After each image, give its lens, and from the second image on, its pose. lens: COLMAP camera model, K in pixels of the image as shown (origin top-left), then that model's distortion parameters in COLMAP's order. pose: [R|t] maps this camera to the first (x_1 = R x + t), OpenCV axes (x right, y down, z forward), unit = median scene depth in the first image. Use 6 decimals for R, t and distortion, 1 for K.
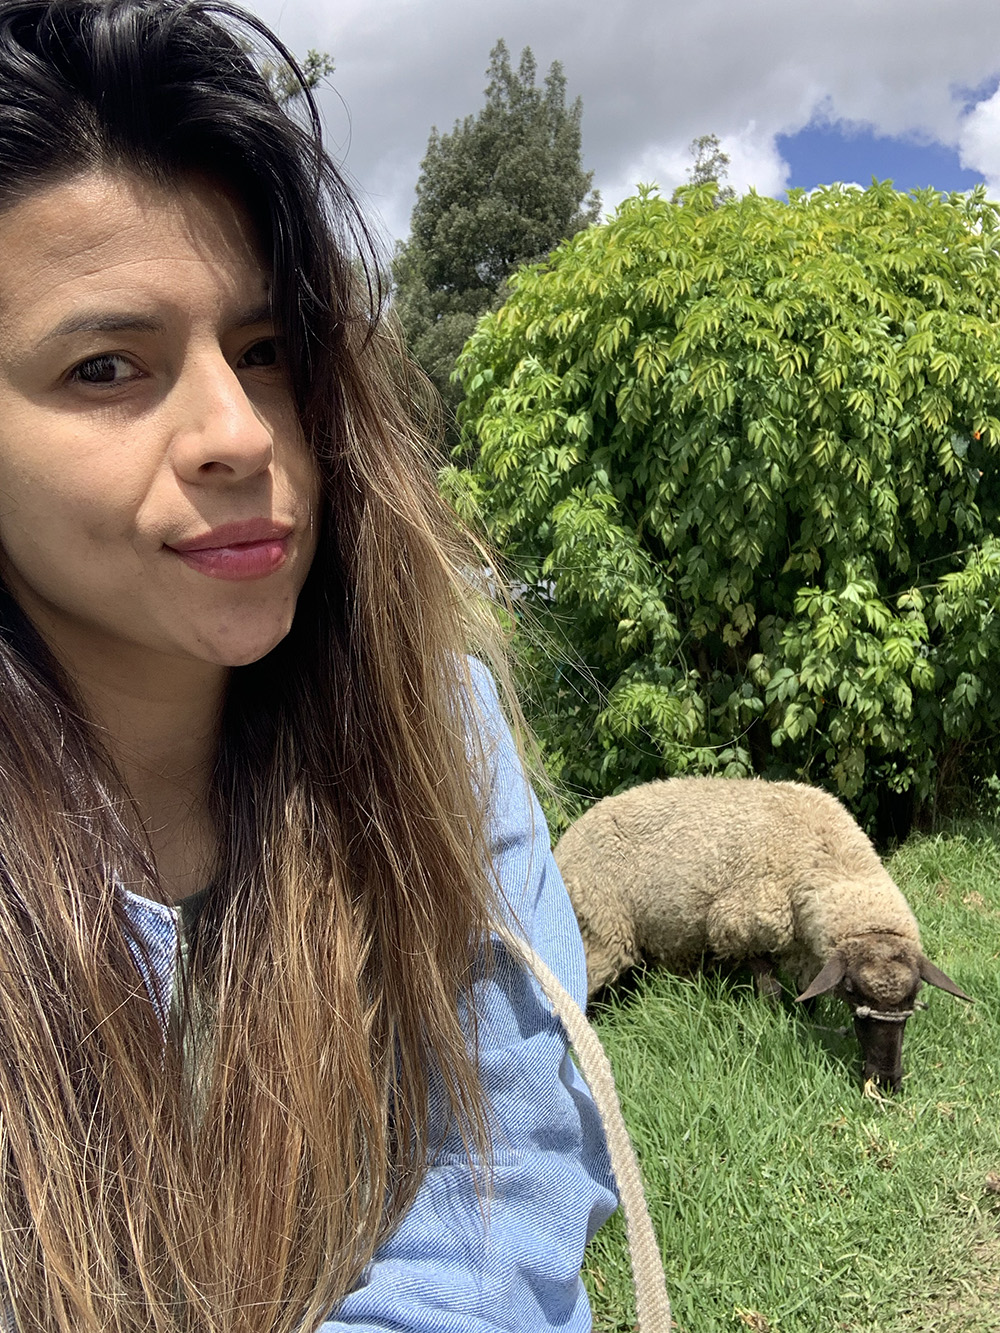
lens RADIAL K [[1245.1, 0, 484.9], [0, 1245.1, 635.3], [0, 0, 1]] dist [0.143361, -0.356548]
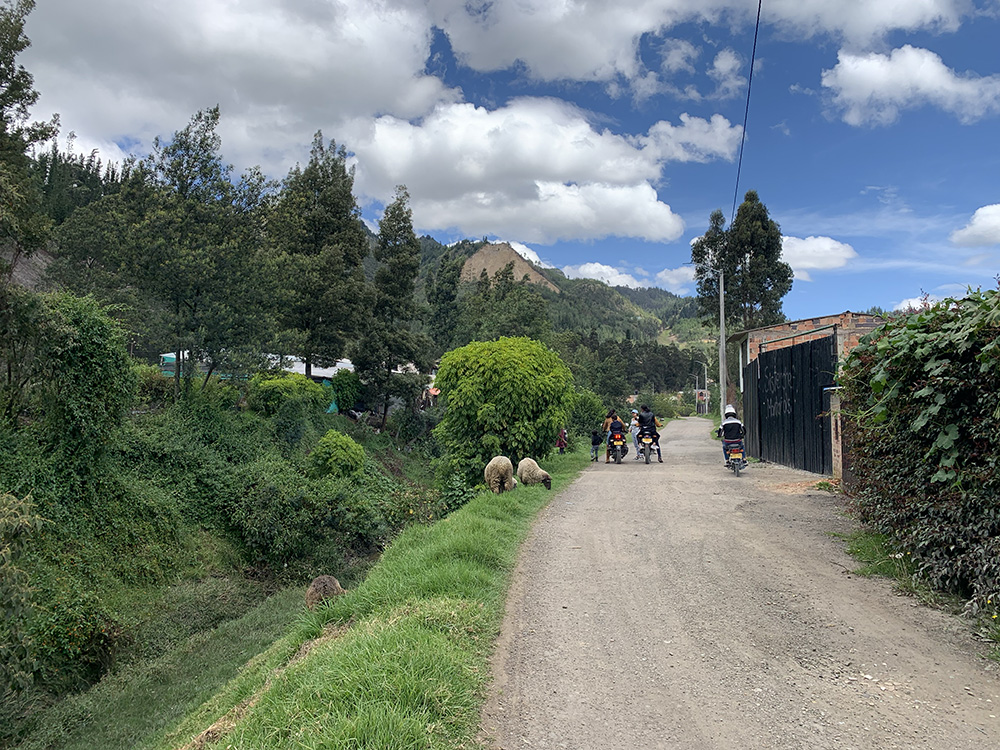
lens RADIAL K [[763.3, 0, 504.5], [0, 763.3, 362.3], [0, 0, 1]] dist [0.049093, -0.097183]
pose [[0.902611, 0.074583, 0.423947, -1.341612], [-0.069514, 0.997204, -0.027434, -0.215103], [-0.424807, -0.004708, 0.905272, -2.201106]]
